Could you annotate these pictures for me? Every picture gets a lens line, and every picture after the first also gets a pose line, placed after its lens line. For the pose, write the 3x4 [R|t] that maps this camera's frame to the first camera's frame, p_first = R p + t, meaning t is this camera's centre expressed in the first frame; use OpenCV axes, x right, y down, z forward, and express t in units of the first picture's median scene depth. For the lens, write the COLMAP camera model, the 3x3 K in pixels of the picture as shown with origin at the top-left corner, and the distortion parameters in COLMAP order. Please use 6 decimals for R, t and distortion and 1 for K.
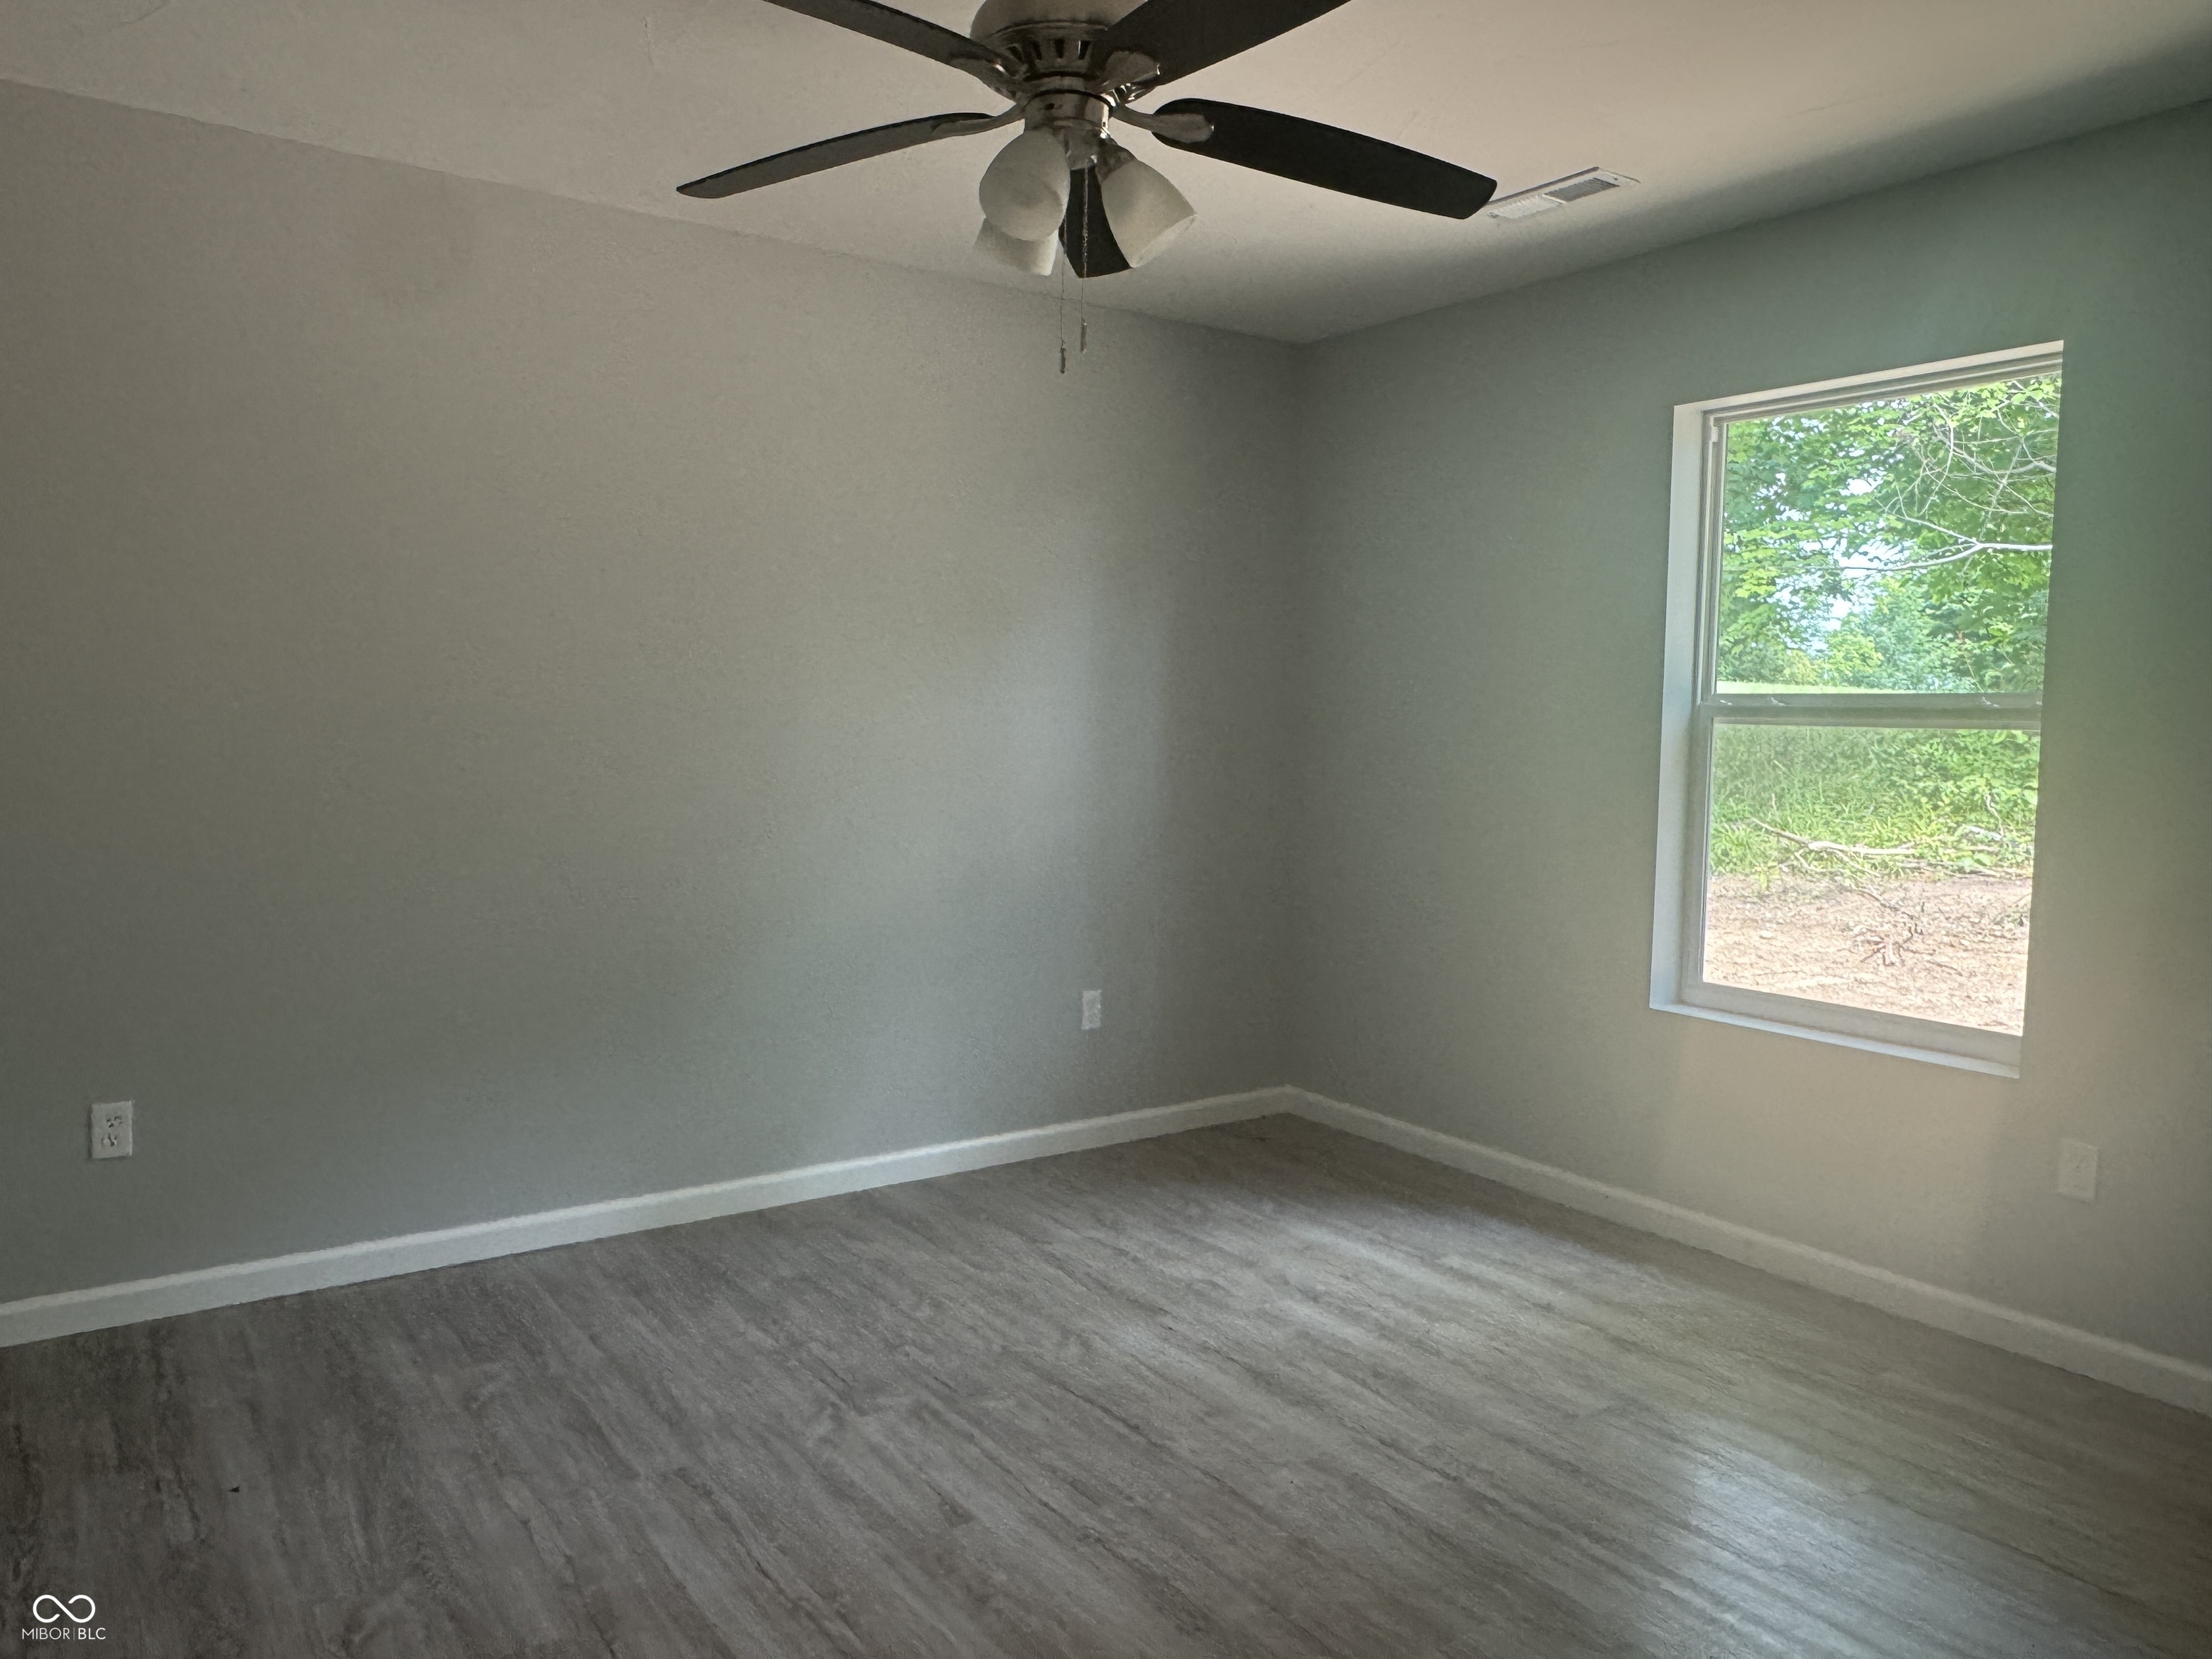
lens RADIAL K [[1554.0, 0, 1099.7], [0, 1554.0, 822.5], [0, 0, 1]] dist [0.006372, -0.015313]
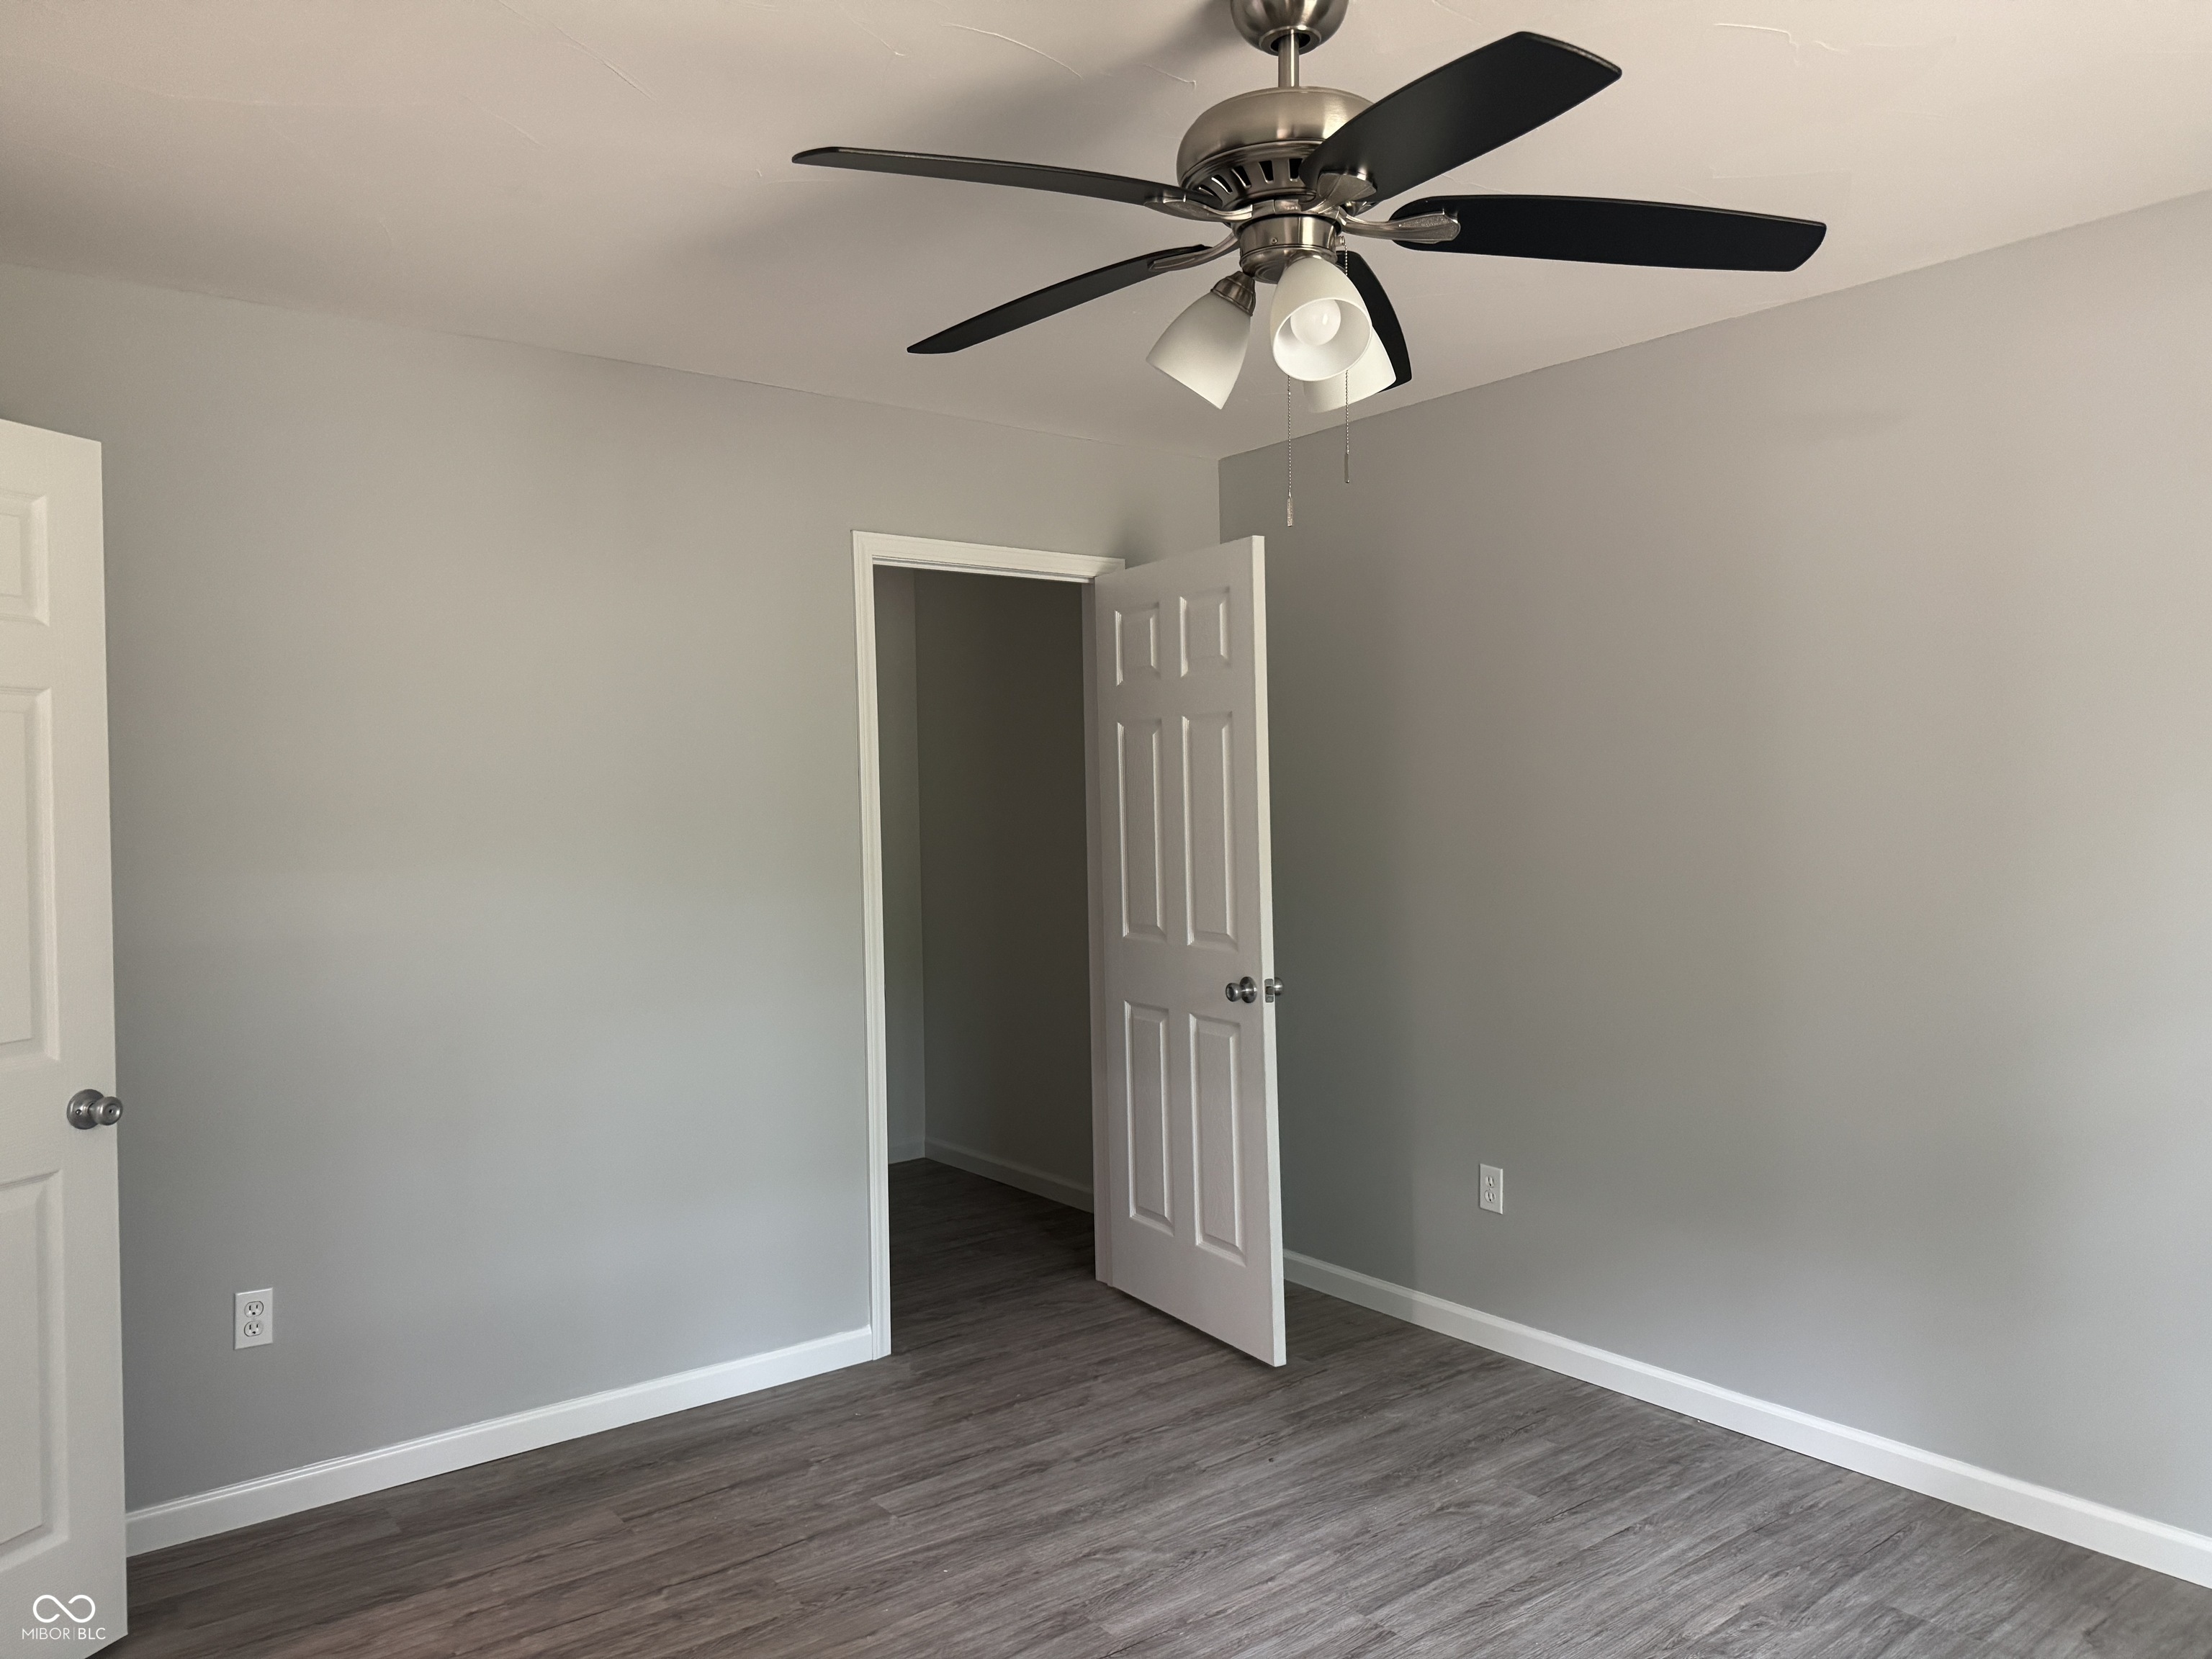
lens RADIAL K [[1554.0, 0, 1106.7], [0, 1554.0, 829.4], [0, 0, 1]] dist [0.006372, -0.015313]
pose [[0.031495, -0.005614, -0.999488, 0.632970], [-0.053370, 0.998548, -0.007291, -0.068152], [0.998078, 0.053572, 0.031149, 0.675754]]
